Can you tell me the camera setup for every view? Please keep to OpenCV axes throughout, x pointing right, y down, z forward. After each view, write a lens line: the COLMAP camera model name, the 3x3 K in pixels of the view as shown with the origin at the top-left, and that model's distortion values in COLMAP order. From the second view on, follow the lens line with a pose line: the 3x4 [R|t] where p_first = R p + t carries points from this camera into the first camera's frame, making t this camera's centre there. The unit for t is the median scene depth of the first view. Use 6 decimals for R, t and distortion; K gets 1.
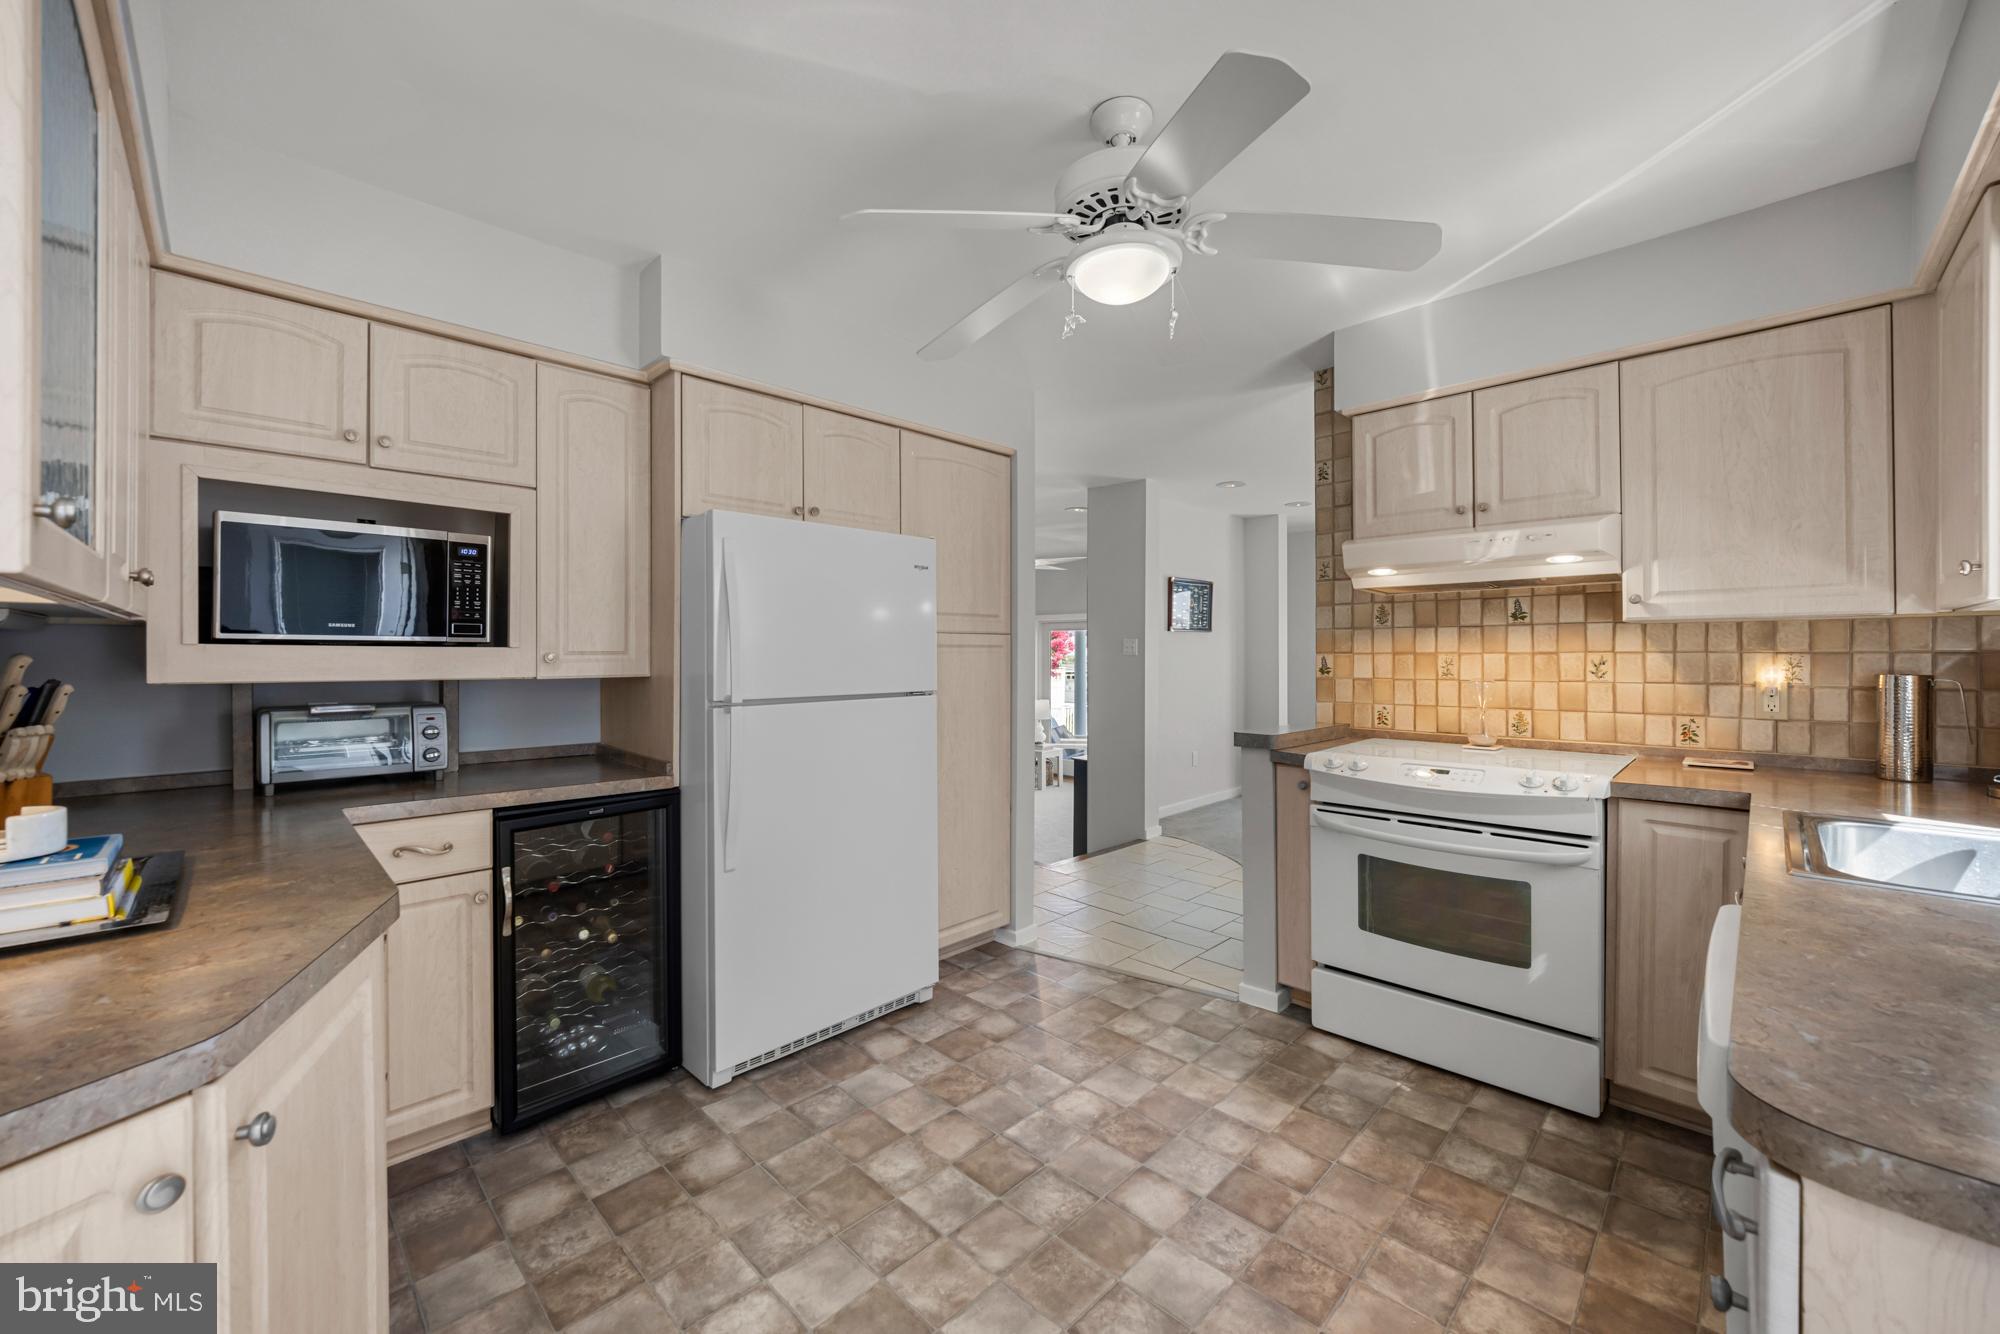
lens RADIAL K [[778.8, 0, 989.1], [0, 778.8, 648.4], [0, 0, 1]] dist [-0.001105, 0.000033]
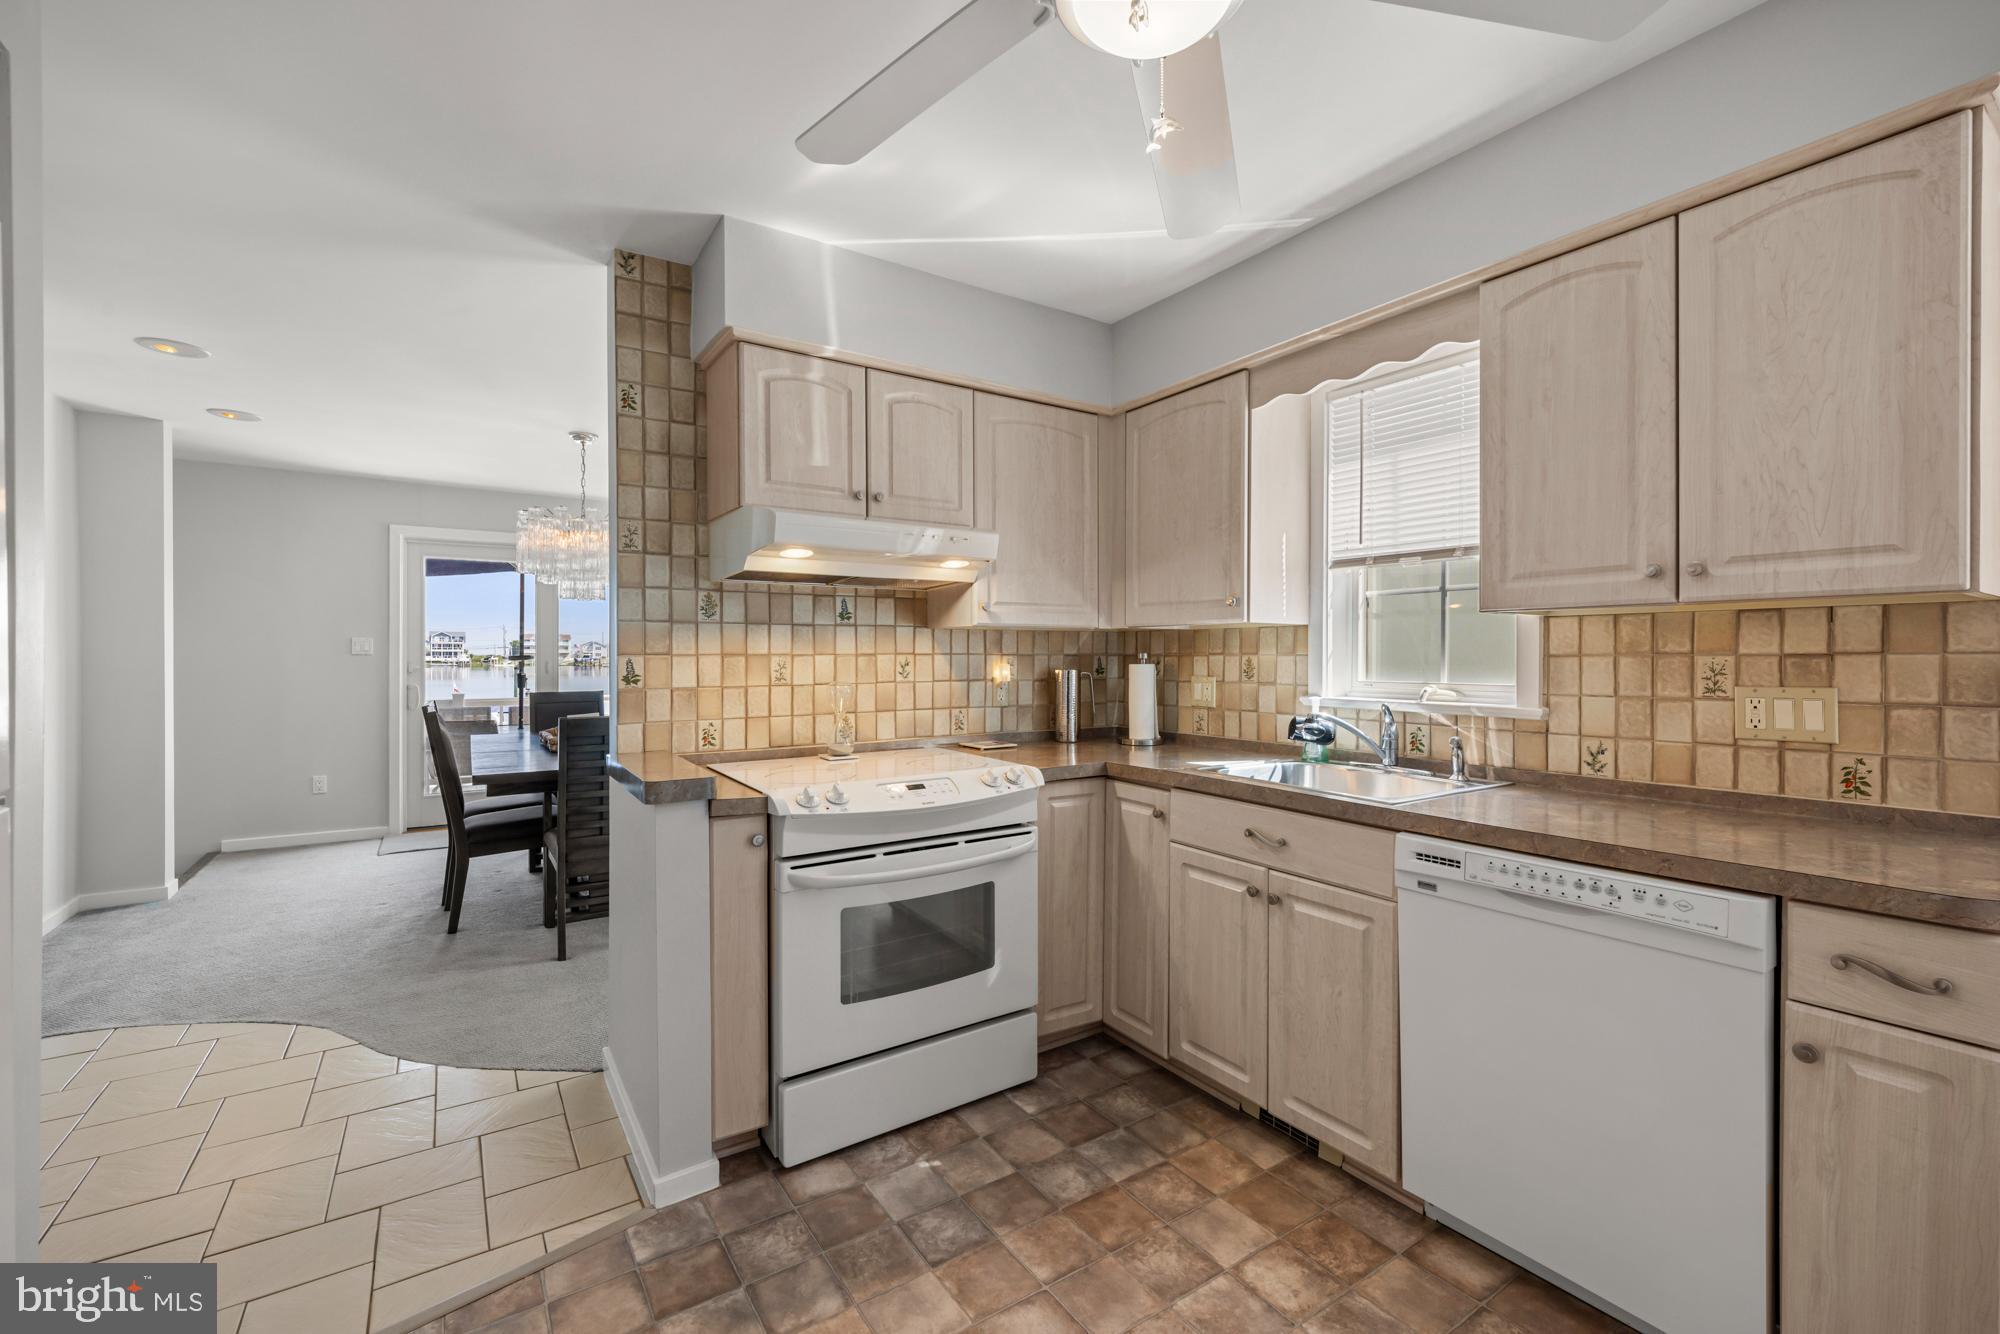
lens RADIAL K [[833.0, 0, 992.3], [0, 833.0, 654.3], [0, 0, 1]] dist [0.000493, -0.000456]
pose [[0.203256, 0.003250, 0.979120, -0.323633], [-0.005214, 0.999984, -0.002237, 0.007868], [-0.979112, -0.004650, 0.203270, 0.693815]]
